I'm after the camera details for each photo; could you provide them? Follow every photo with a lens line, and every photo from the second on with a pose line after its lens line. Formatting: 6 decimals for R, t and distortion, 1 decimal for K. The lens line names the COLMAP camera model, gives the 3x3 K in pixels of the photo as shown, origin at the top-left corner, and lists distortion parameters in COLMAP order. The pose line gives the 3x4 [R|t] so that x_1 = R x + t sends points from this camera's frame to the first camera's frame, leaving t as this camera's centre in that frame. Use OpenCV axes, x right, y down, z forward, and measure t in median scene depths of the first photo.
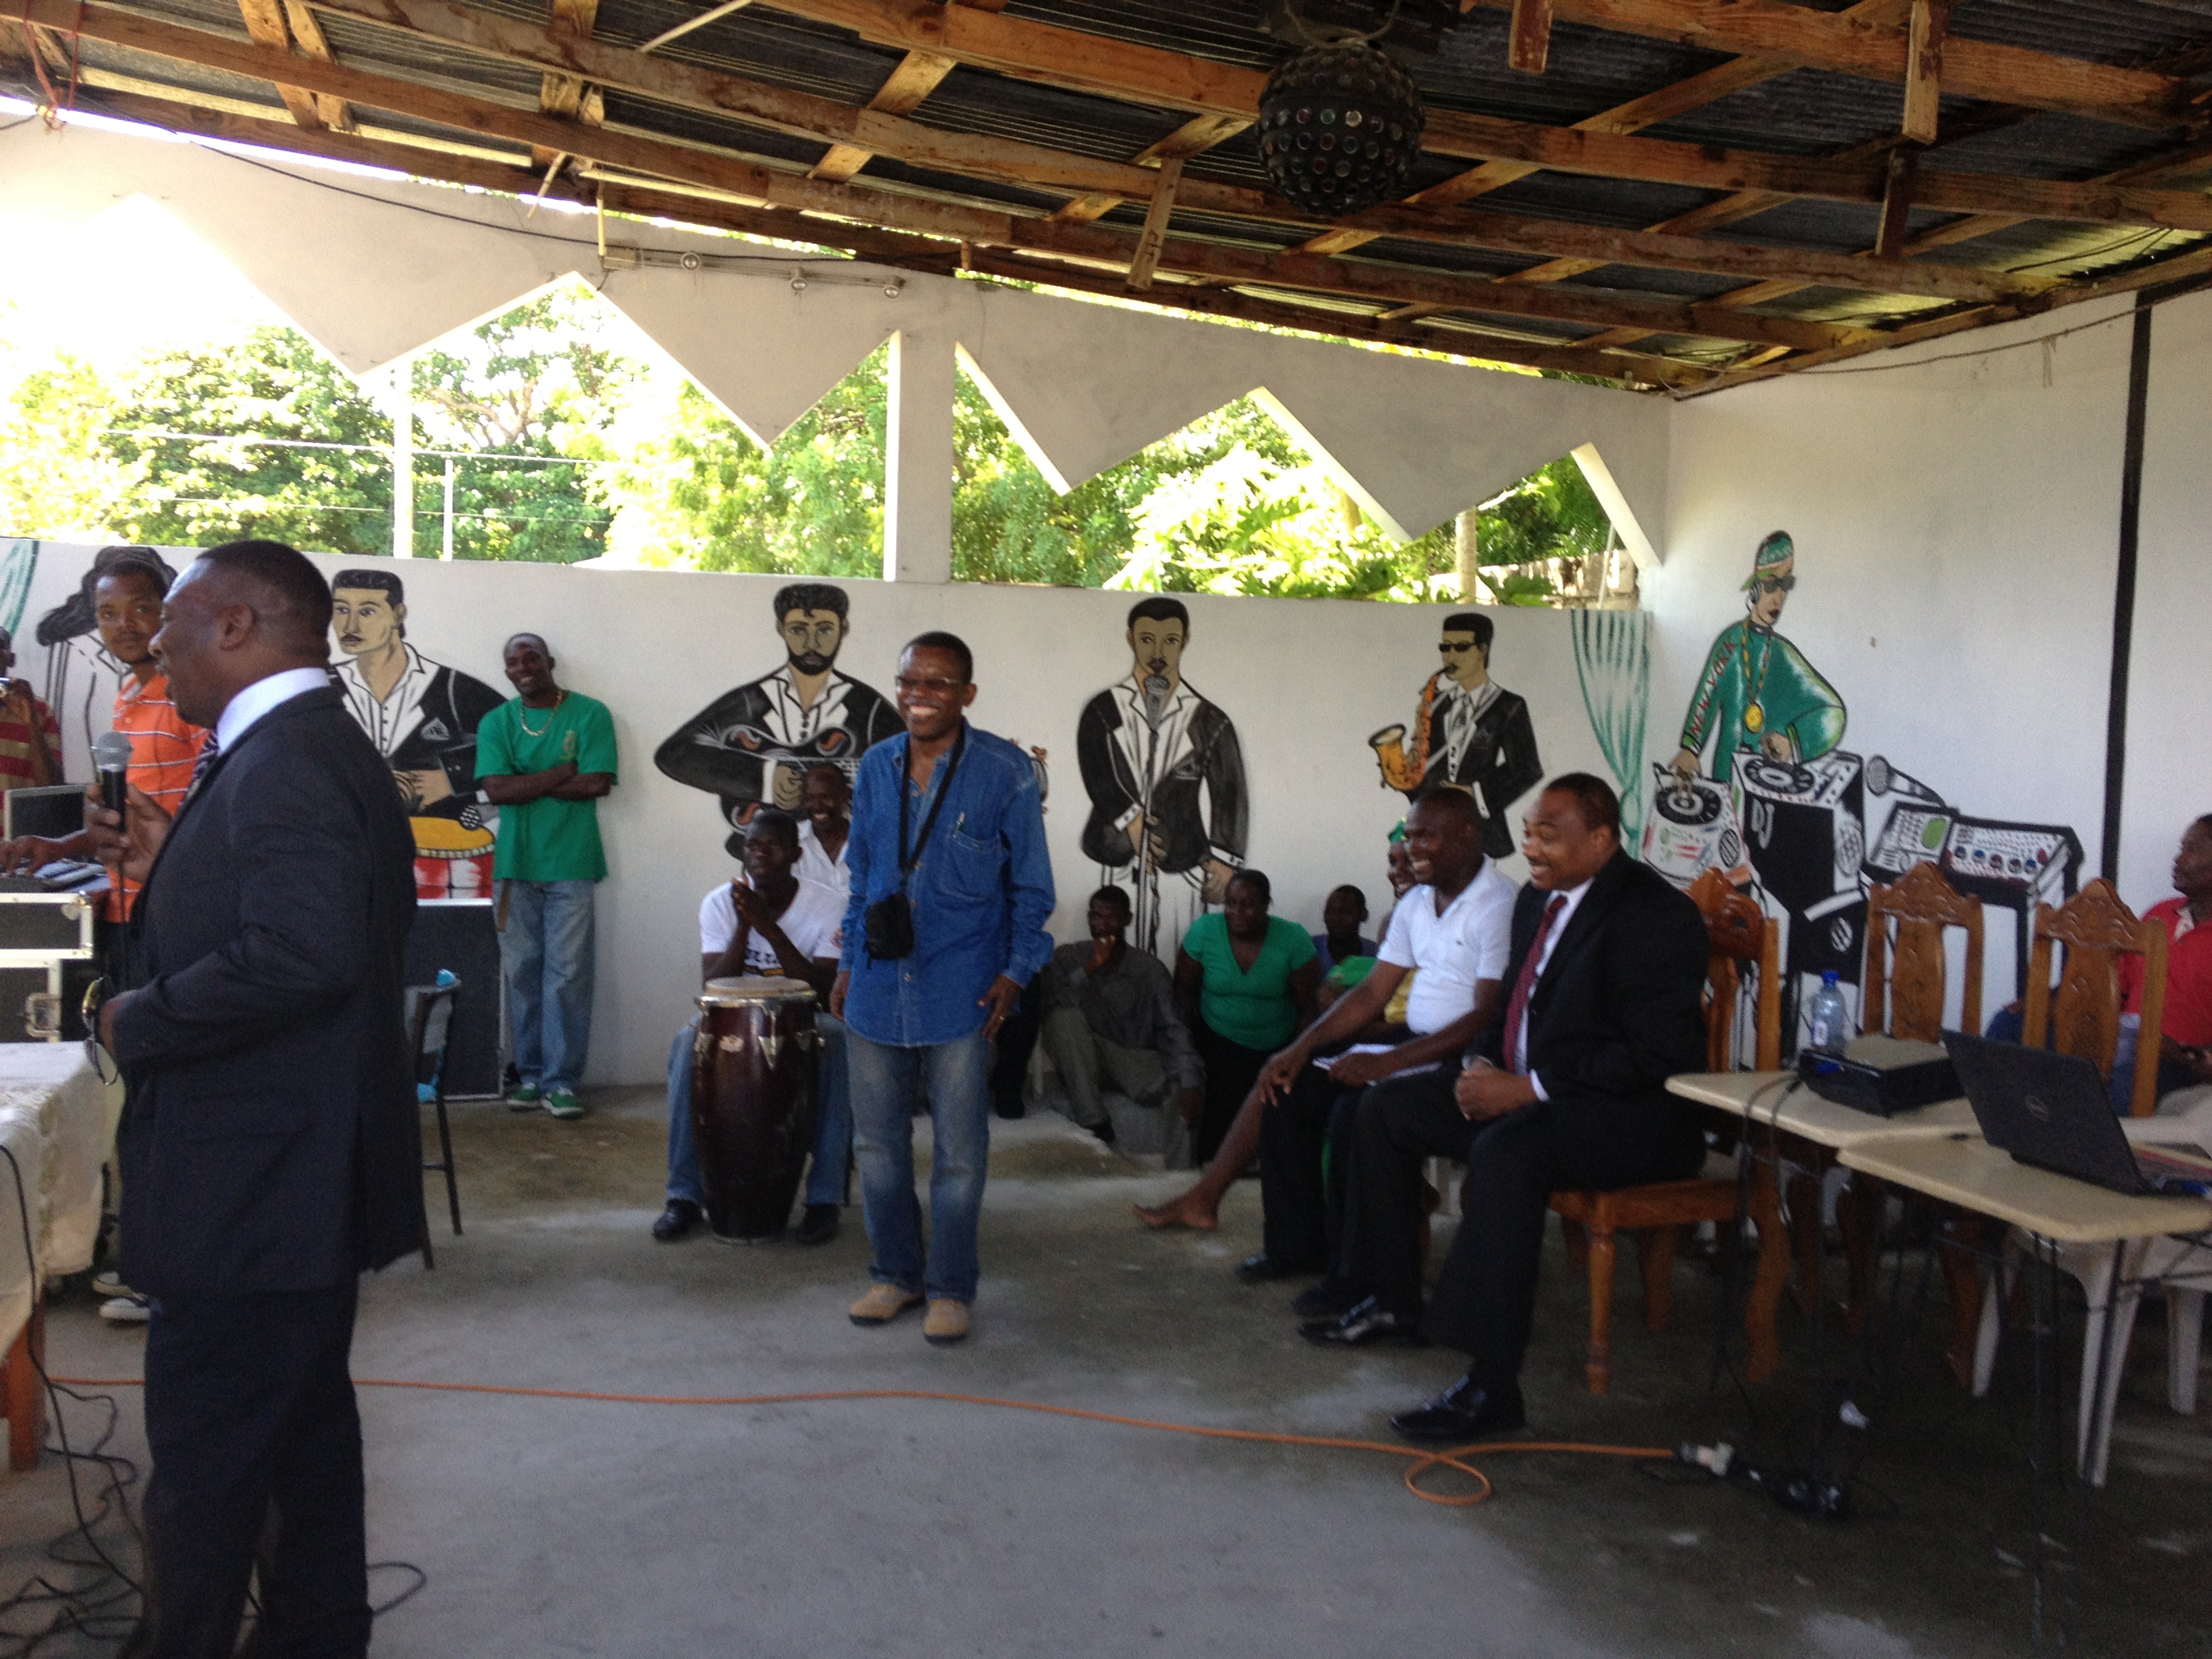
lens RADIAL K [[2096.4, 0, 1074.9], [0, 2096.4, 890.2], [0, 0, 1]] dist [0.172232, -0.336532]
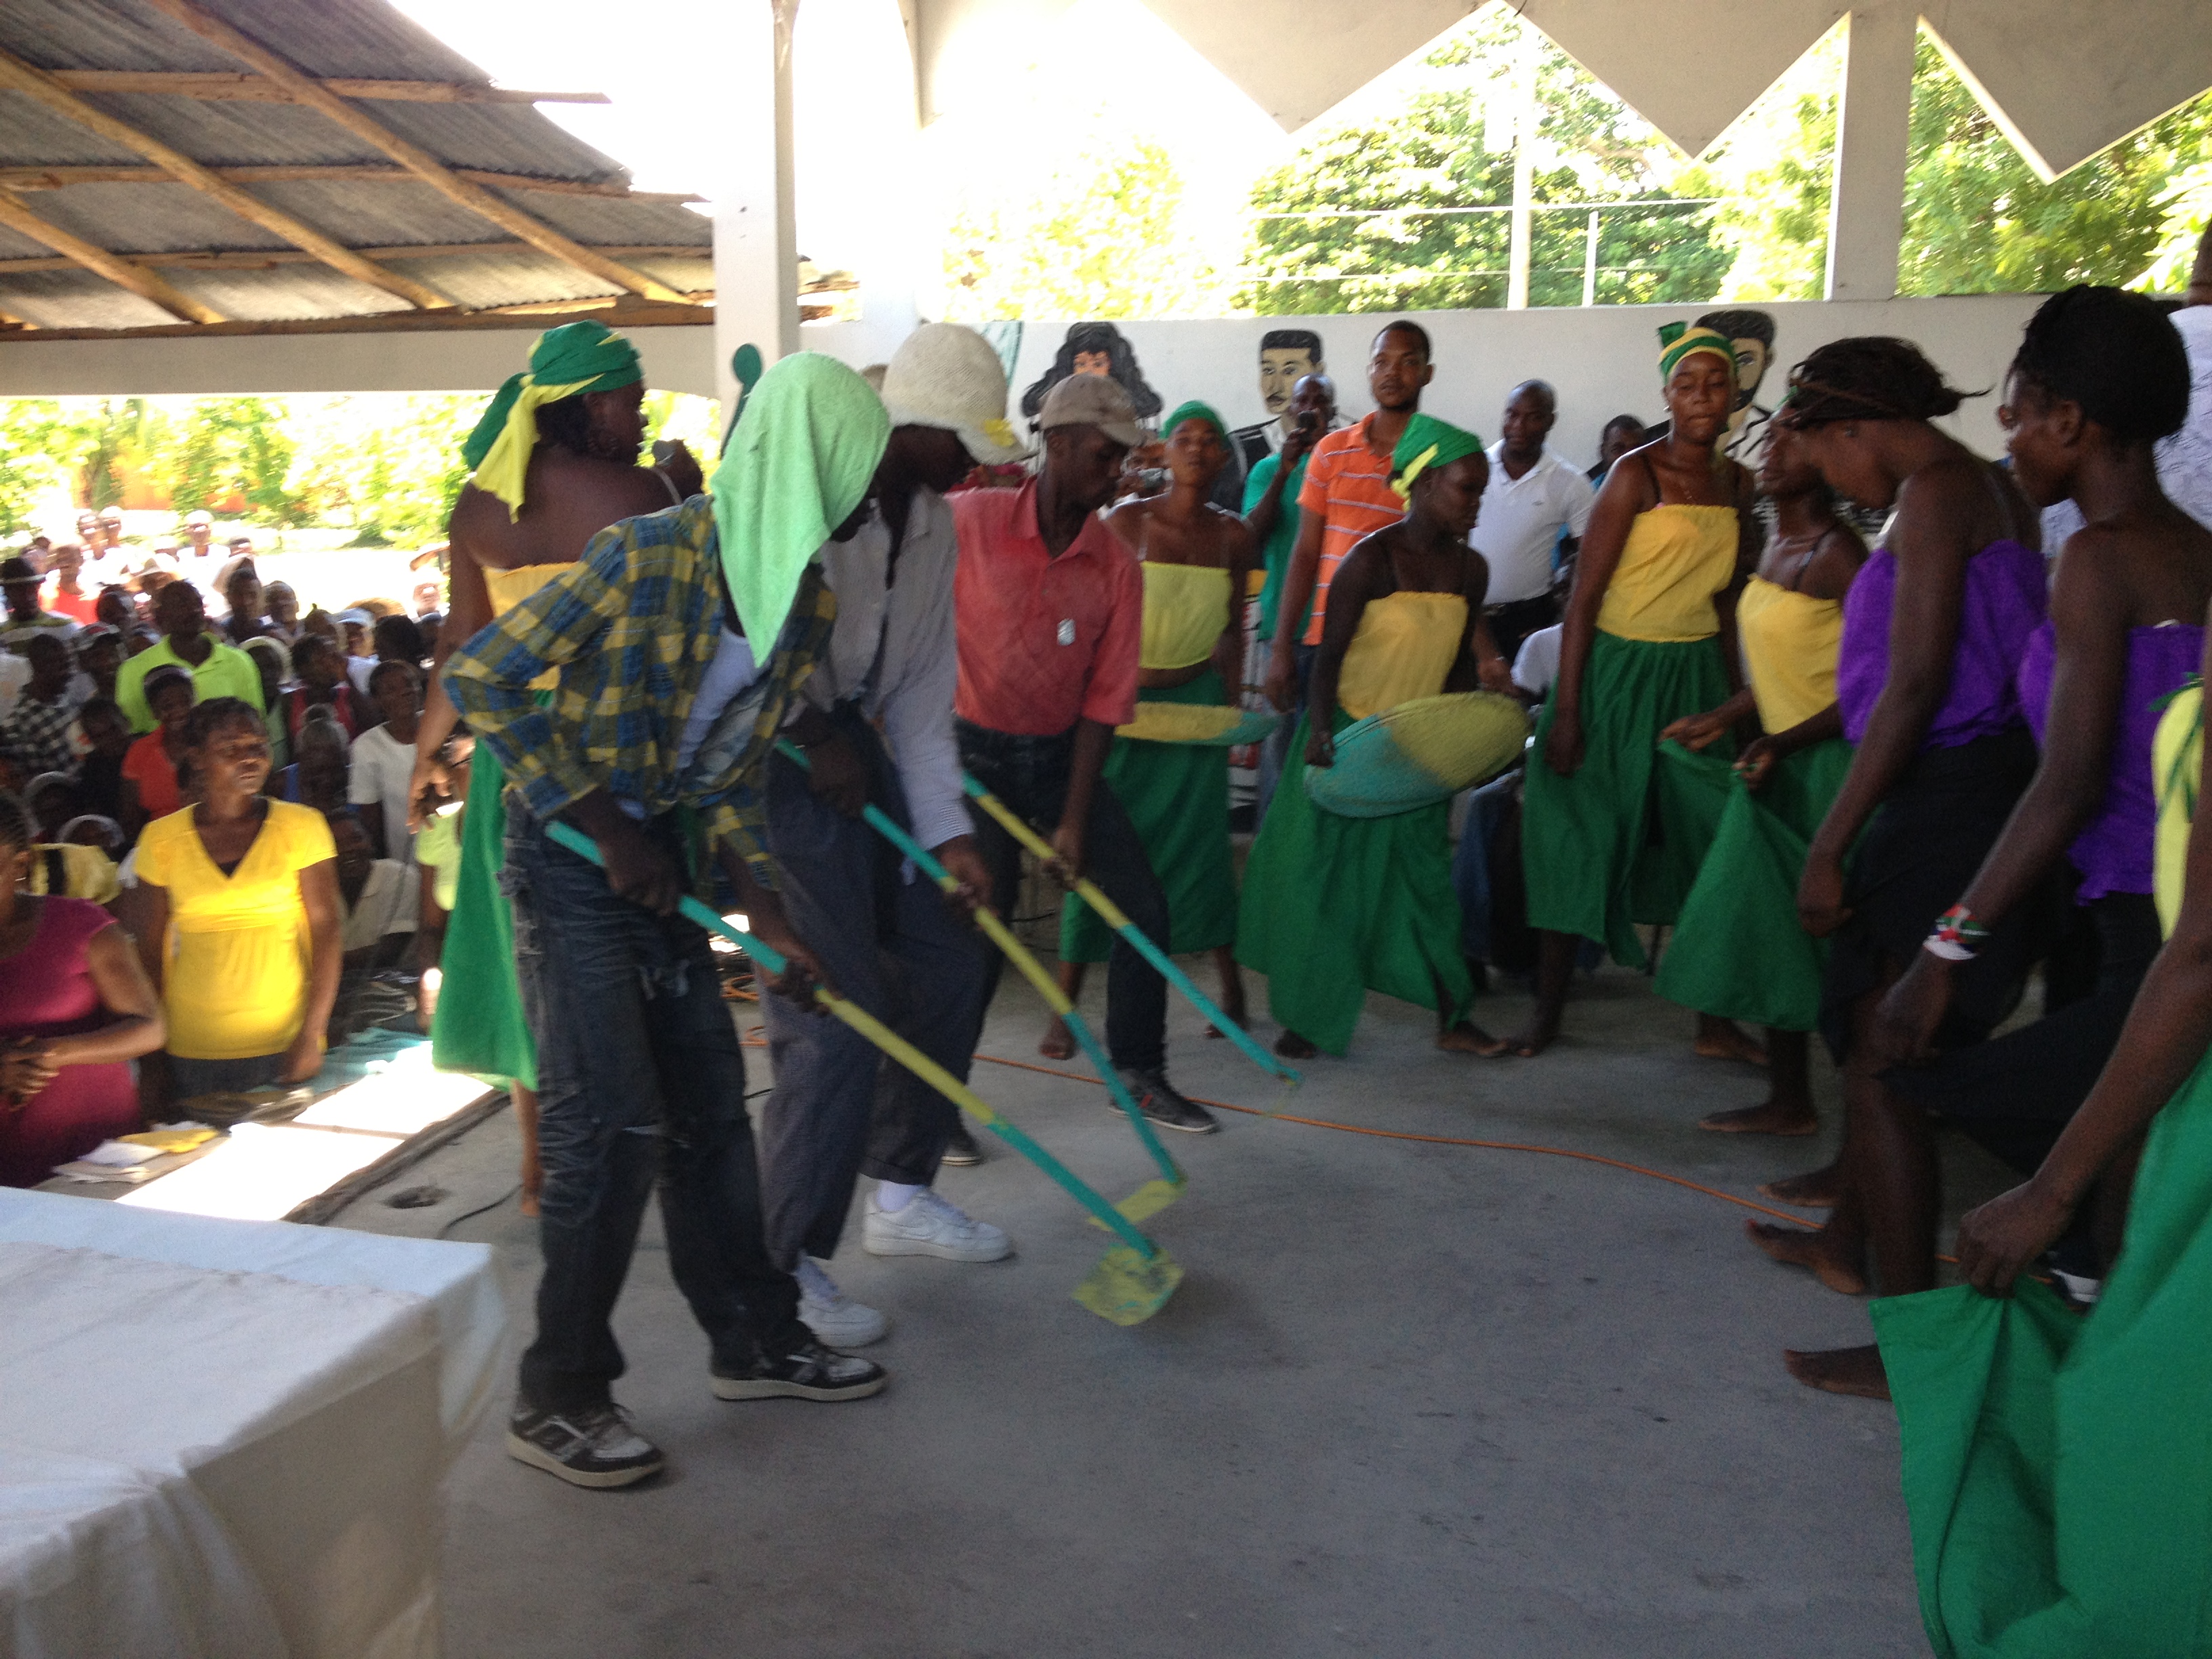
lens RADIAL K [[2041.9, 0, 1103.0], [0, 2041.9, 962.0], [0, 0, 1]] dist [0.167332, -0.261571]
pose [[0.866297, 0.093088, -0.490779, 0.108162], [-0.020059, 0.988173, 0.152023, 0.004601], [0.499126, -0.121852, 0.857919, 0.030073]]
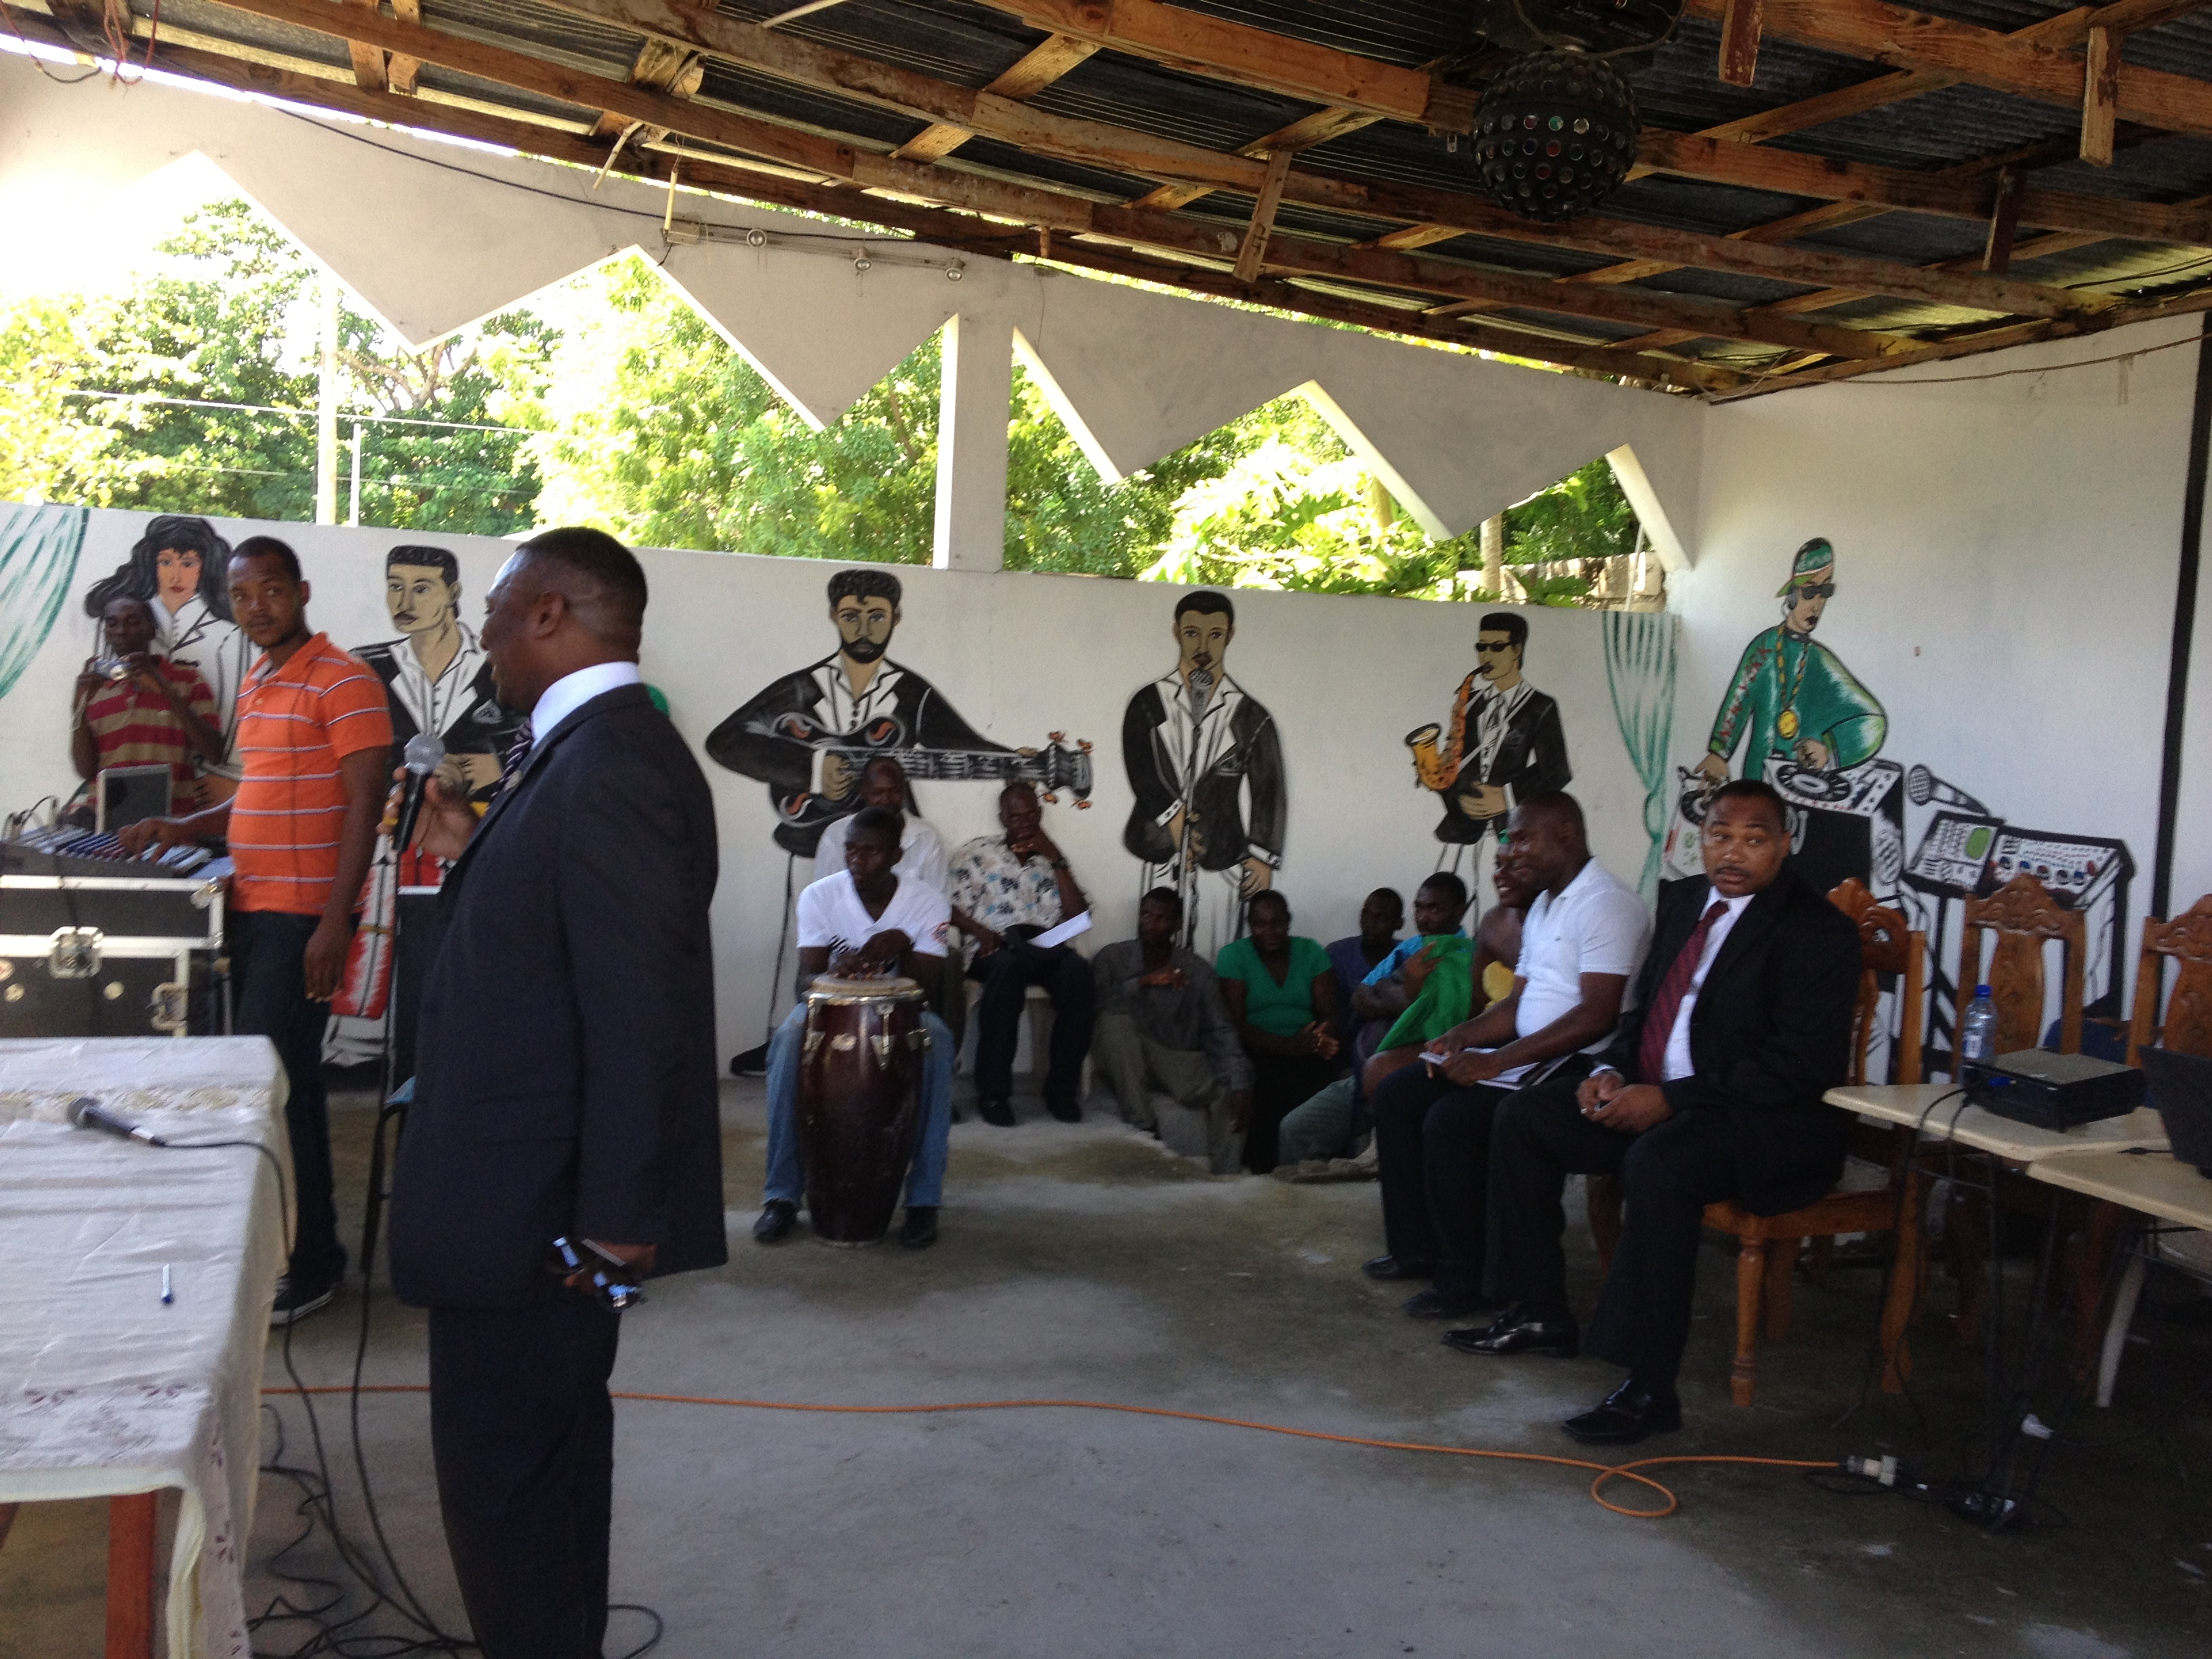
lens RADIAL K [[2135.5, 0, 1096.8], [0, 2135.5, 893.6], [0, 0, 1]] dist [0.151278, -0.316073]
pose [[0.998391, 0.014893, 0.054707, -0.059404], [-0.015244, 0.999866, 0.005992, -0.002366], [-0.054611, -0.006816, 0.998484, 0.000805]]
